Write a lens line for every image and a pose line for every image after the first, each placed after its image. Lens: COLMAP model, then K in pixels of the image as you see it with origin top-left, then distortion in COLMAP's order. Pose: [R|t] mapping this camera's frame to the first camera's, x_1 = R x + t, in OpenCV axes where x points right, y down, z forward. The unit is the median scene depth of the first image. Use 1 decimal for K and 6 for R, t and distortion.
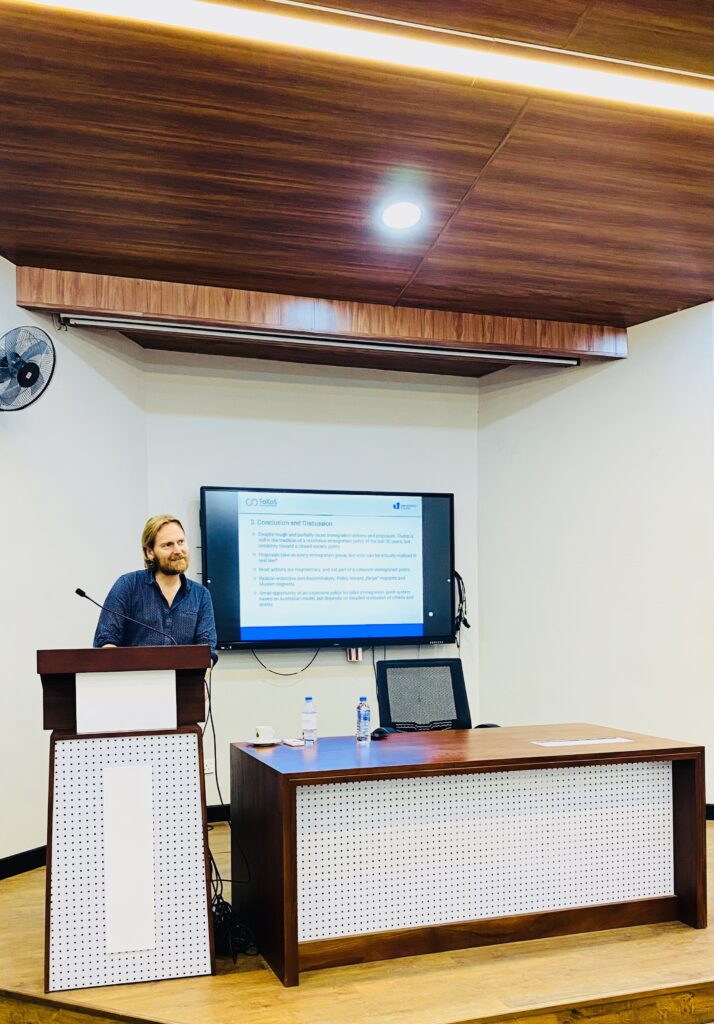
lens RADIAL K [[989.9, 0, 347.4], [0, 989.9, 626.6], [0, 0, 1]] dist [0.052169, 0.000000]
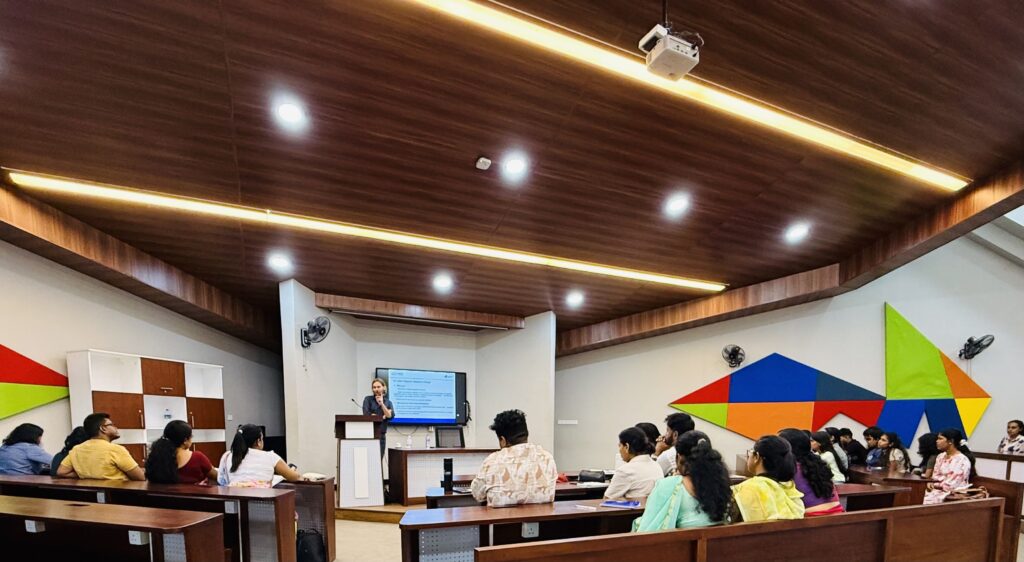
lens RADIAL K [[529.9, 0, 505.0], [0, 529.9, 477.9], [0, 0, 1]] dist [0.005108, -0.000165]
pose [[0.993148, 0.006230, 0.116698, 0.051332], [-0.014161, 0.997635, 0.067254, 0.075920], [-0.116003, -0.068446, 0.990888, -0.655483]]
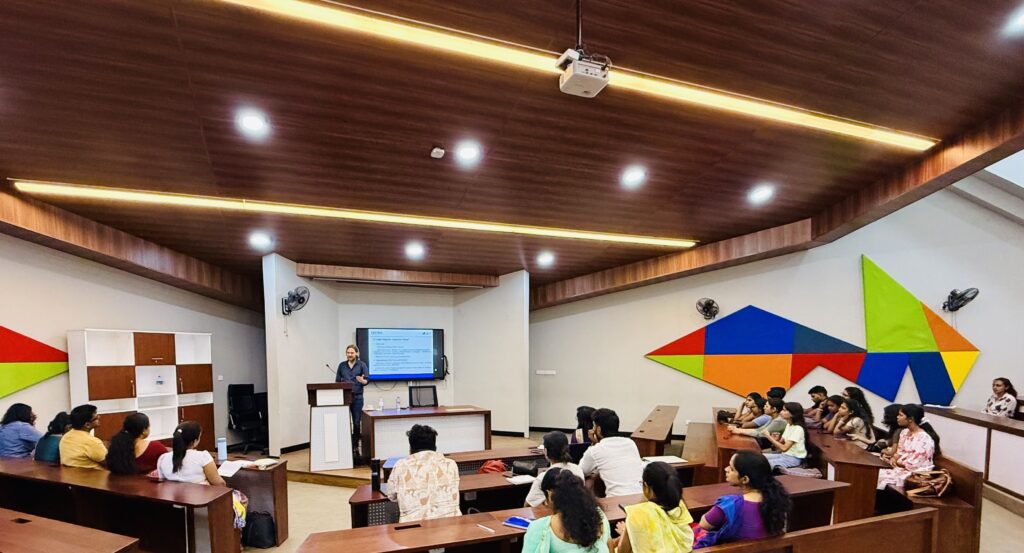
lens RADIAL K [[516.2, 0, 475.4], [0, 516.2, 380.7], [0, 0, 1]] dist [0.006157, -0.000313]
pose [[0.999011, 0.003944, 0.044283, 0.164107], [-0.005188, 0.999594, 0.028013, -0.030471], [-0.044154, -0.028215, 0.998626, -0.665557]]
